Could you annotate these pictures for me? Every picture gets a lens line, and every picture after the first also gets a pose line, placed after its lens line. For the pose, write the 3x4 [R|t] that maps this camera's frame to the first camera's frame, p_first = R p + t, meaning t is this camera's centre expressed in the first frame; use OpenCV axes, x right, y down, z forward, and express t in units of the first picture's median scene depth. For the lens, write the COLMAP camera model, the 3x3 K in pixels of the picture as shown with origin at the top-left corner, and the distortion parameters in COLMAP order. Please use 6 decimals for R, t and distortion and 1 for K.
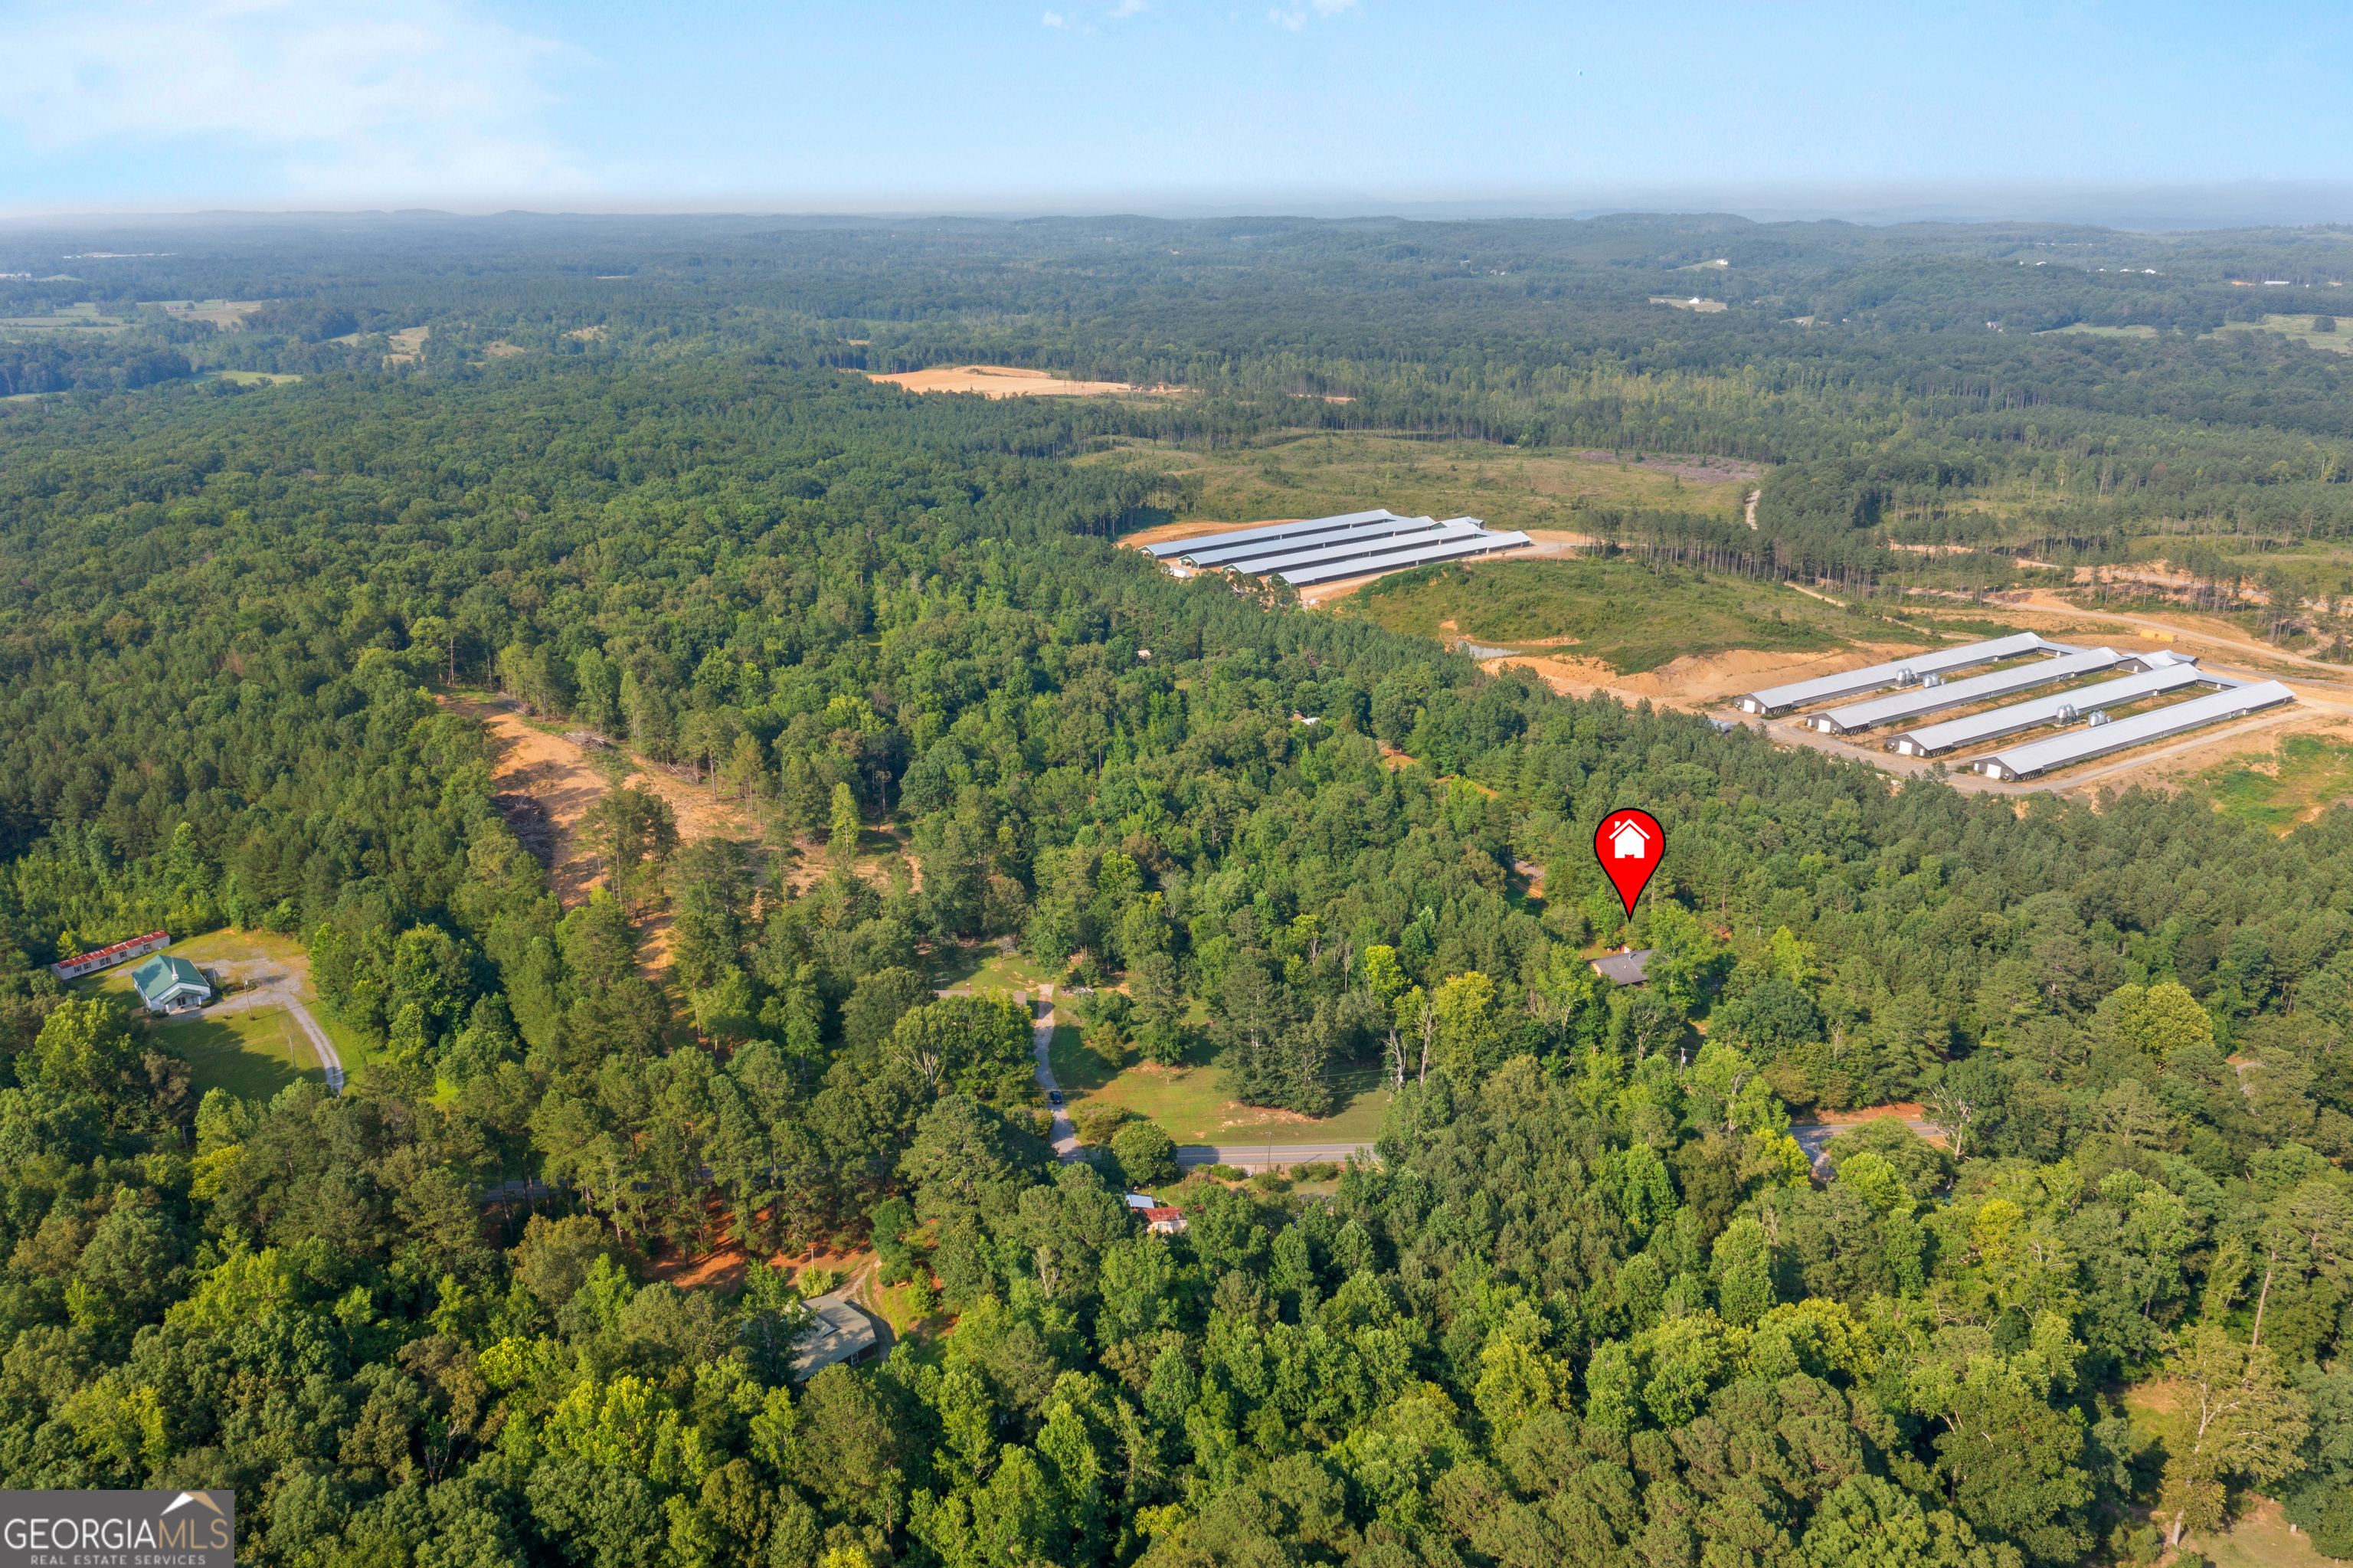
lens RADIAL K [[1855.9, 0, 1169.2], [0, 1855.9, 791.7], [0, 0, 1]] dist [-0.006394, 0.006867]
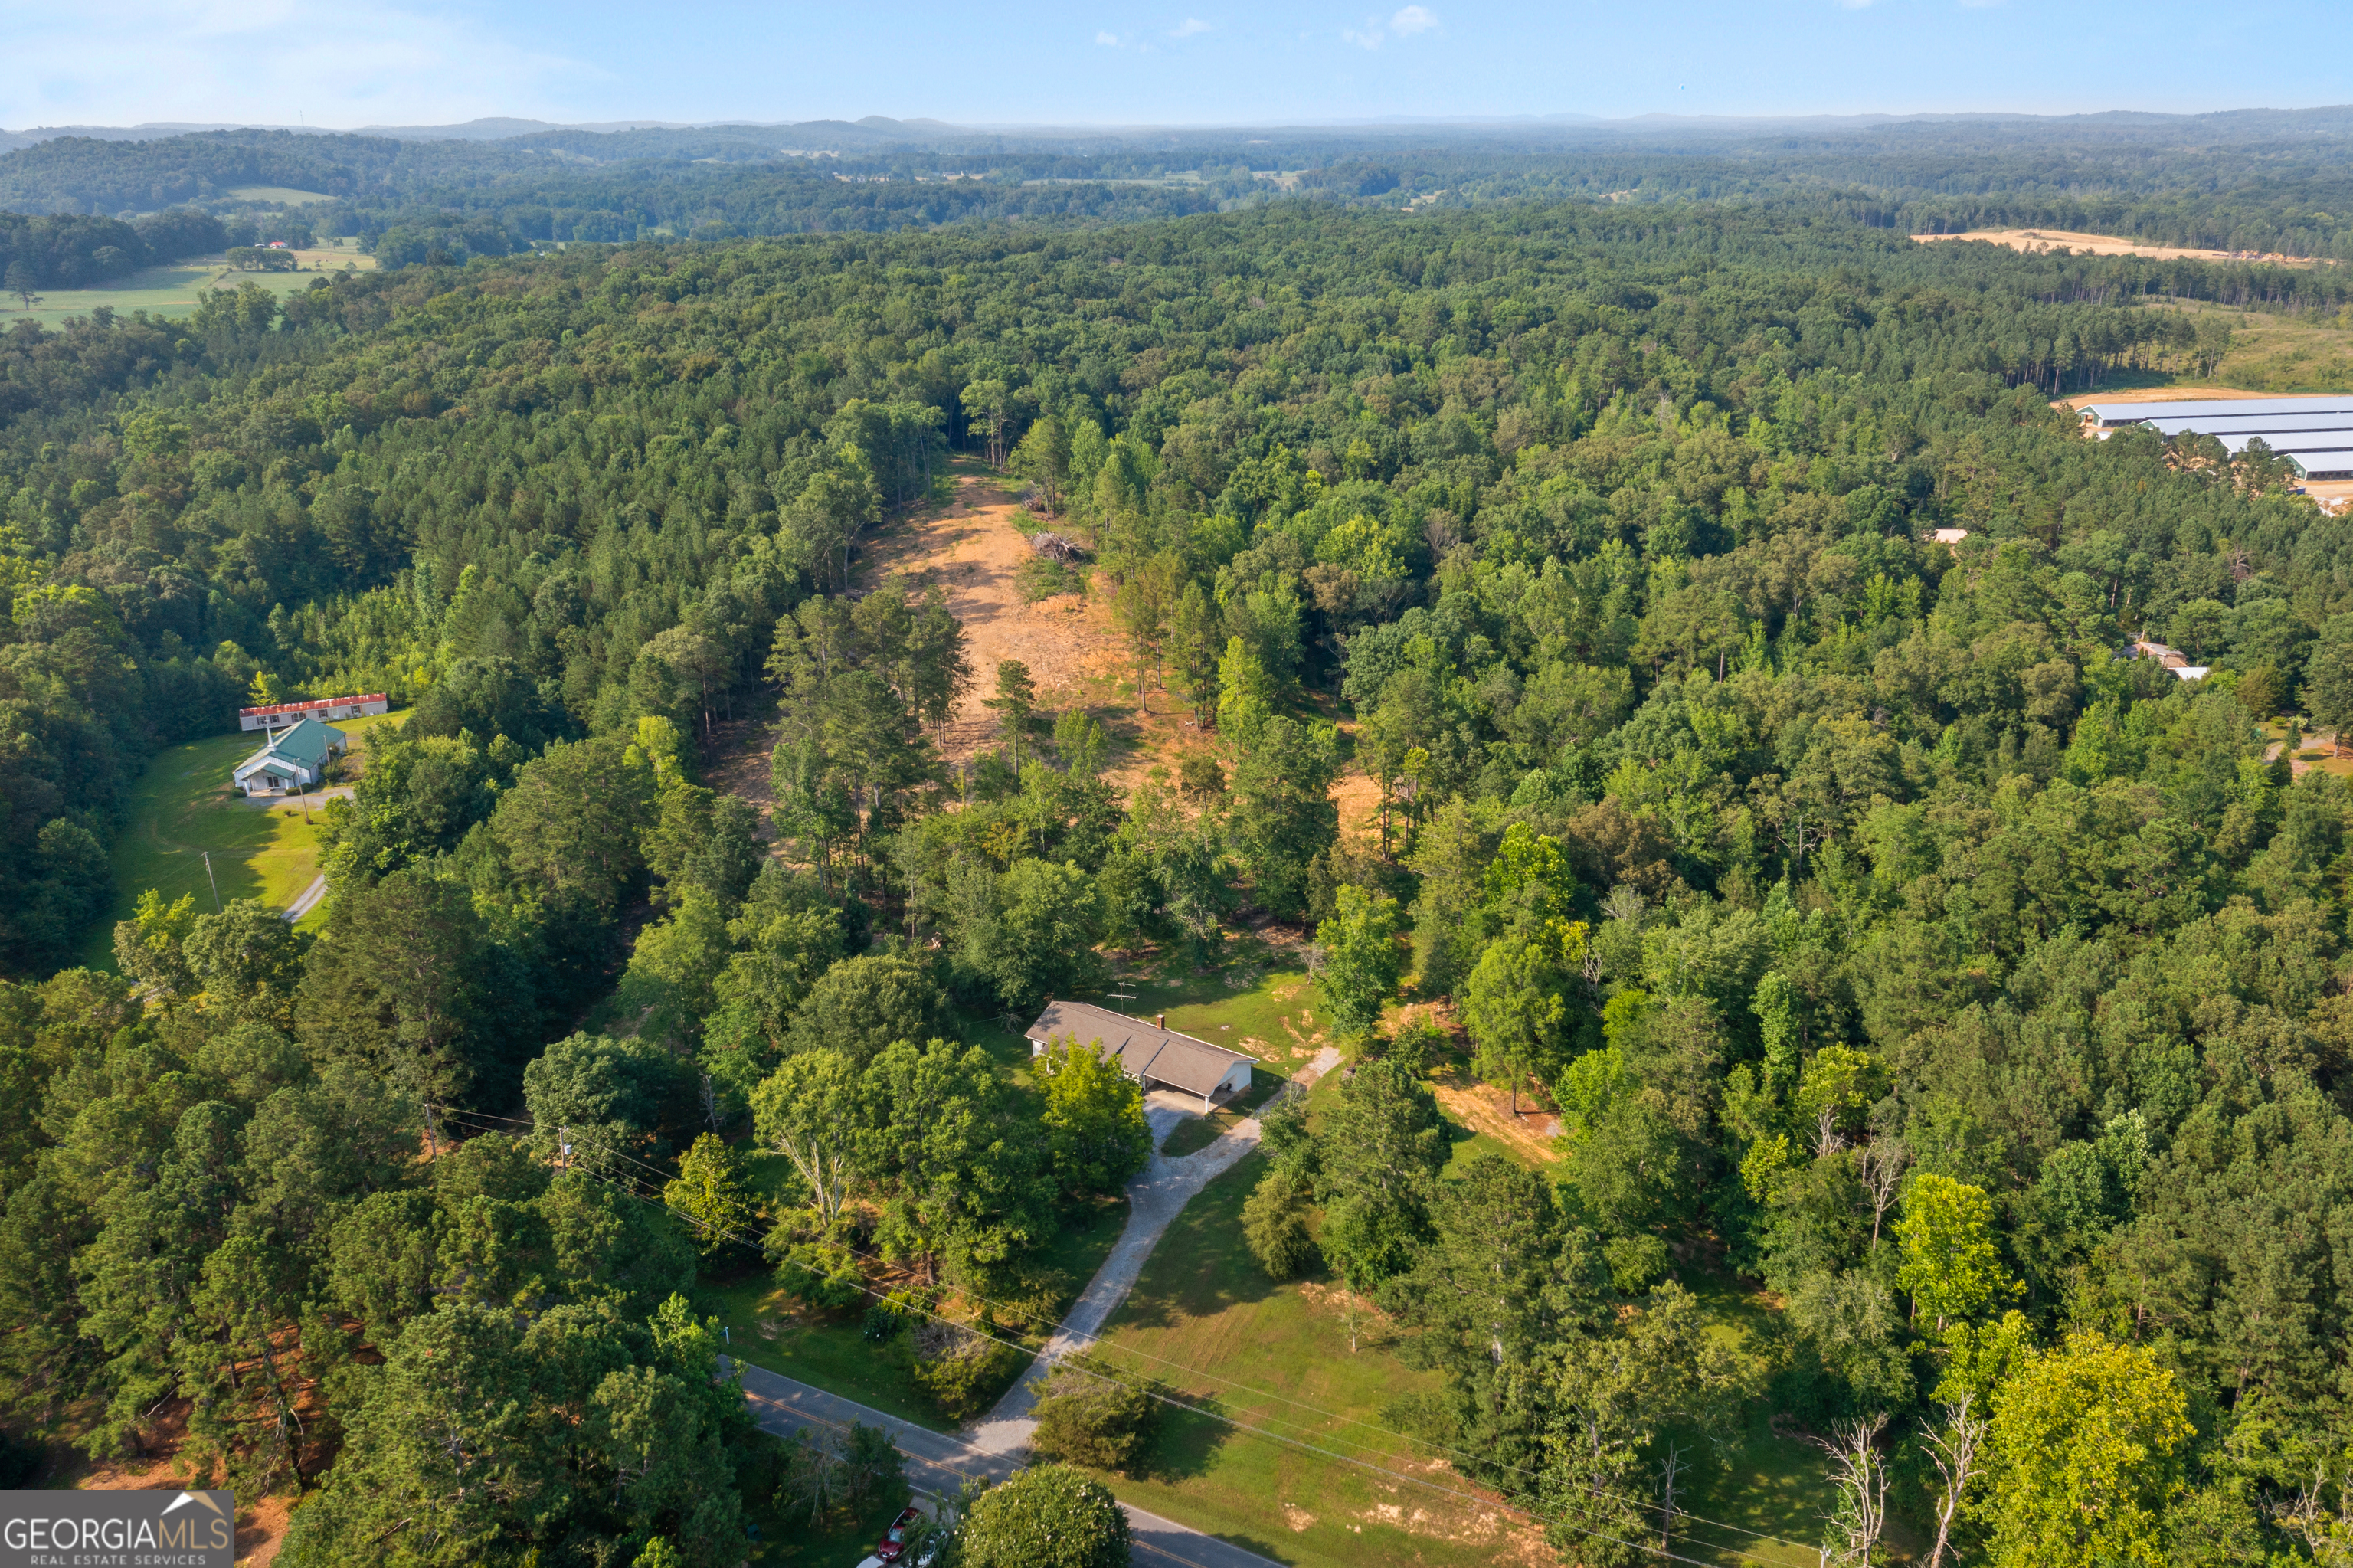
lens RADIAL K [[1855.9, 0, 1173.0], [0, 1855.9, 777.8], [0, 0, 1]] dist [-0.006394, 0.006867]
pose [[0.842631, 0.177802, -0.508291, 0.109761], [-0.158336, 0.983998, 0.081721, -0.004836], [0.514687, 0.011620, 0.857299, 0.396552]]
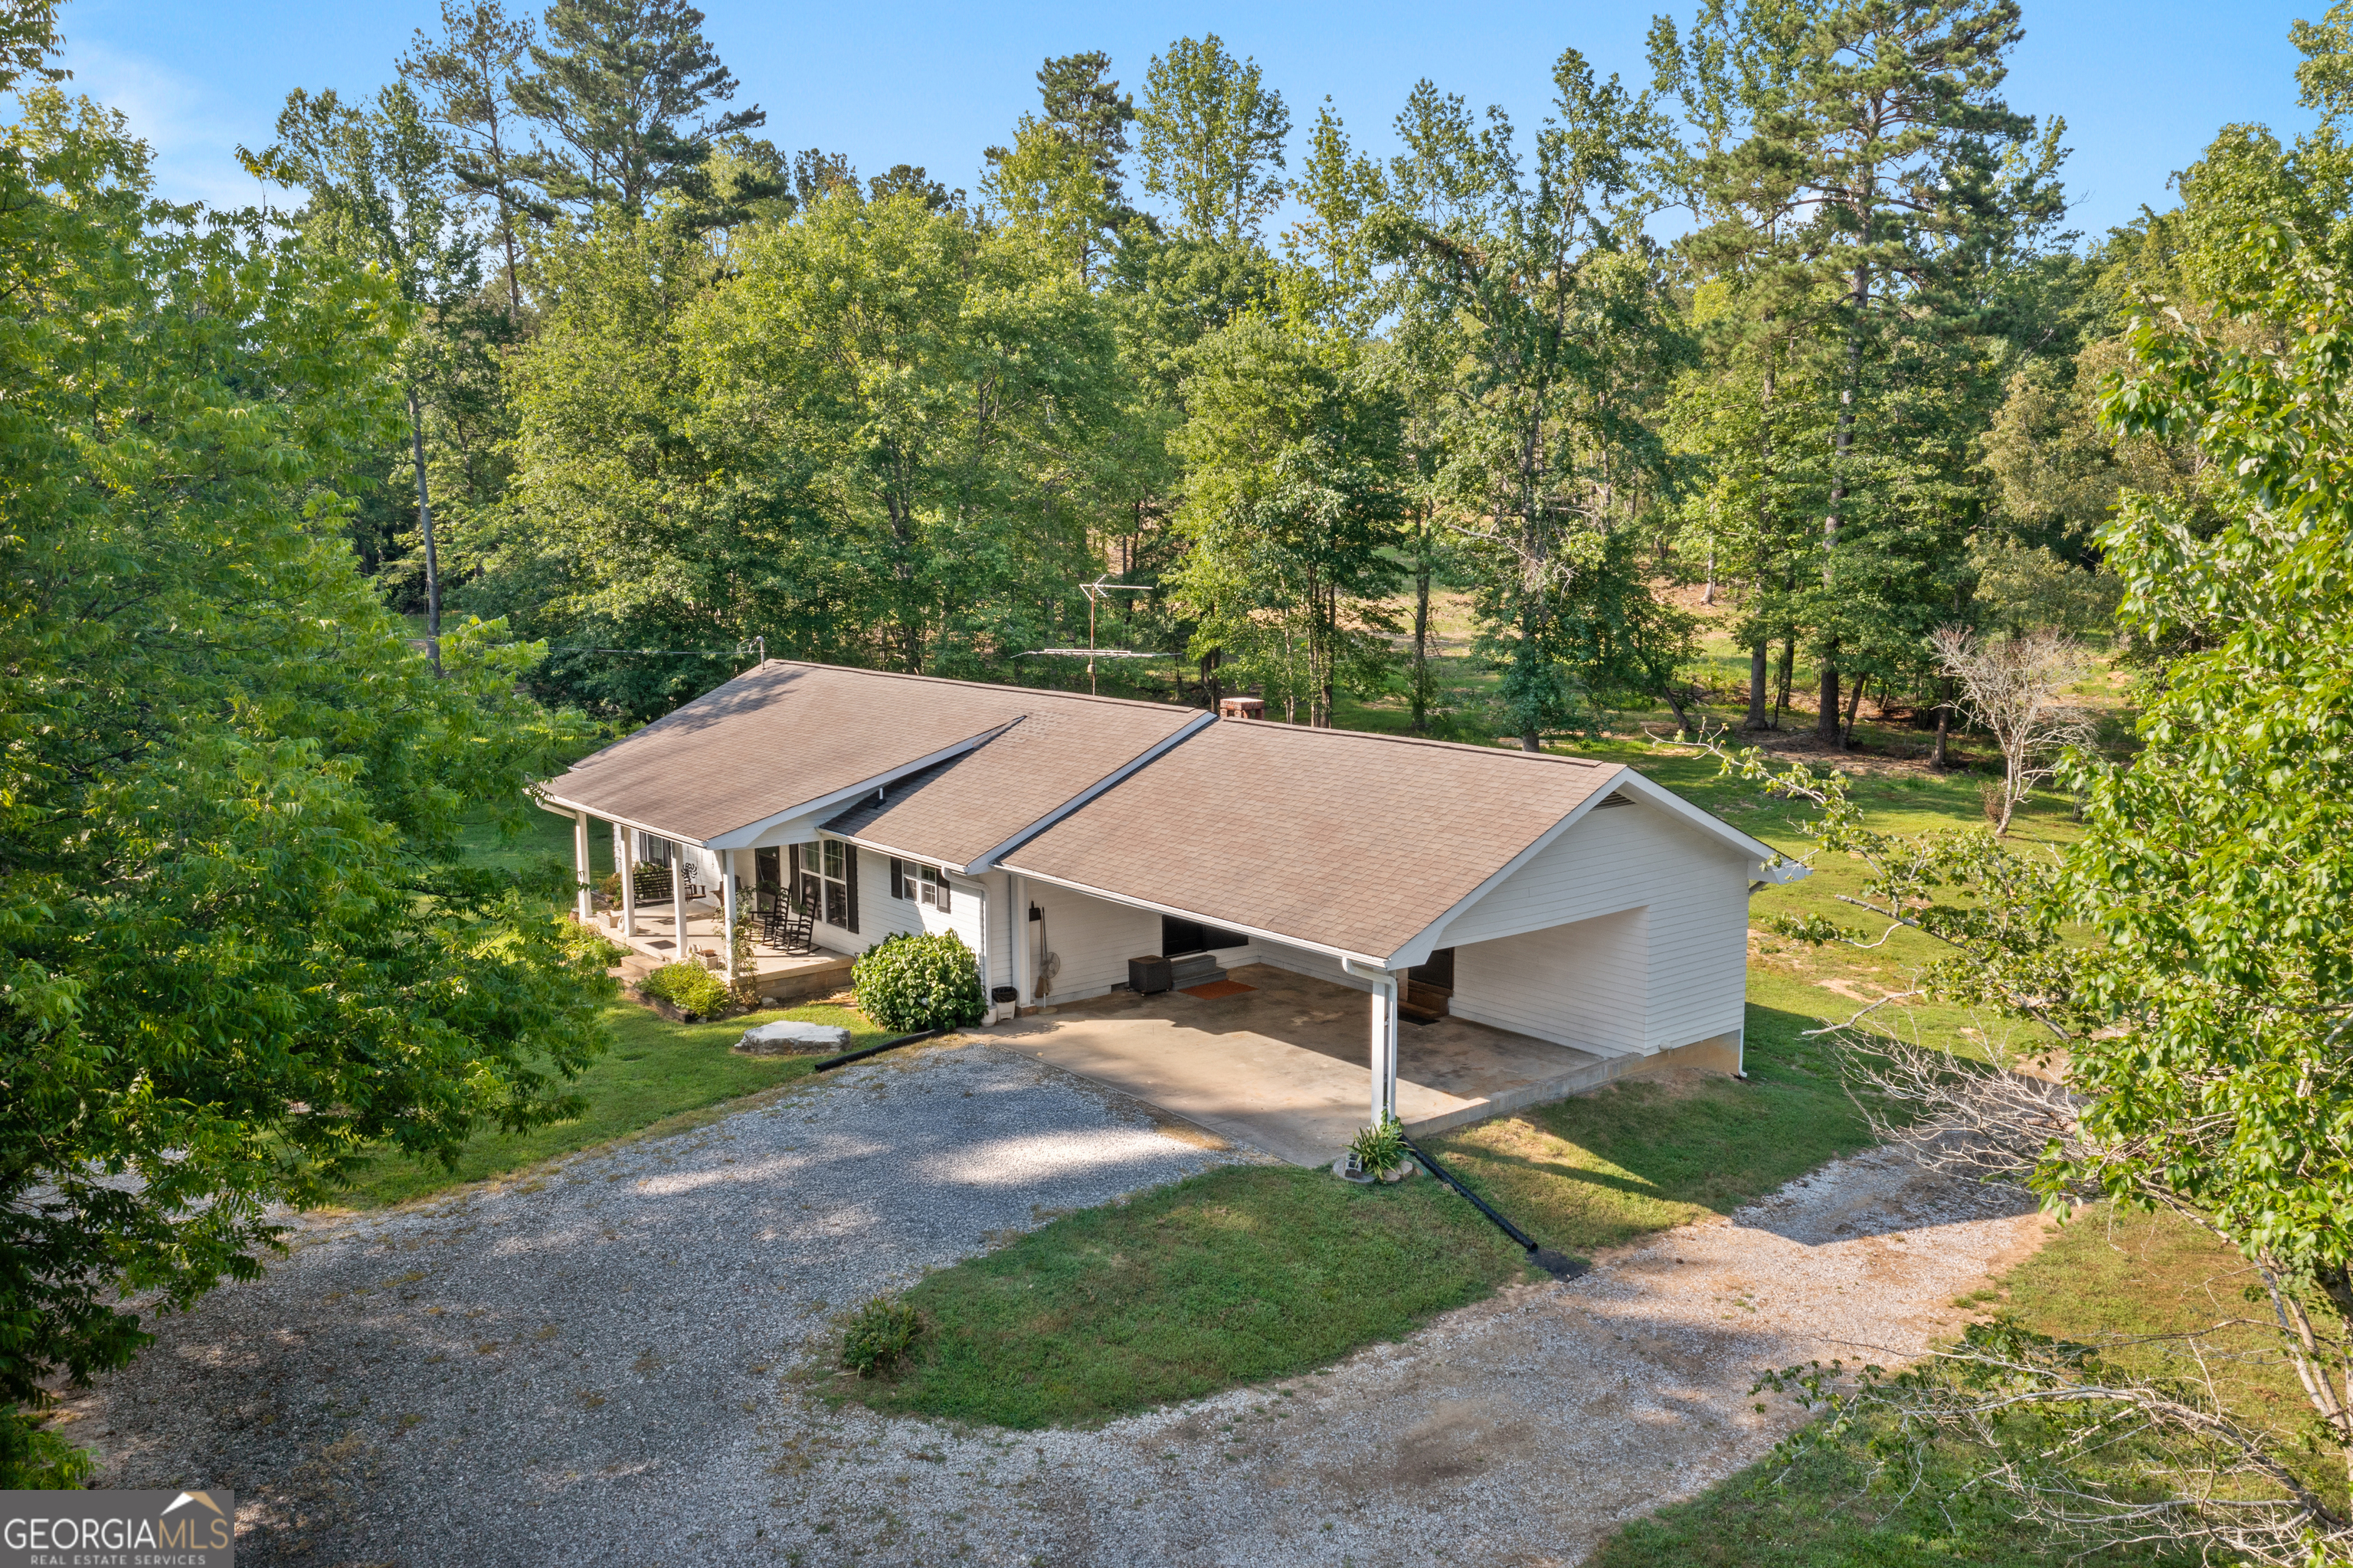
lens RADIAL K [[1855.9, 0, 1183.7], [0, 1855.9, 775.8], [0, 0, 1]] dist [-0.006394, 0.006867]
pose [[0.686310, 0.101070, -0.720252, -0.028927], [-0.225849, 0.970957, -0.078955, 0.084330], [0.691354, 0.216856, 0.689204, 0.675176]]
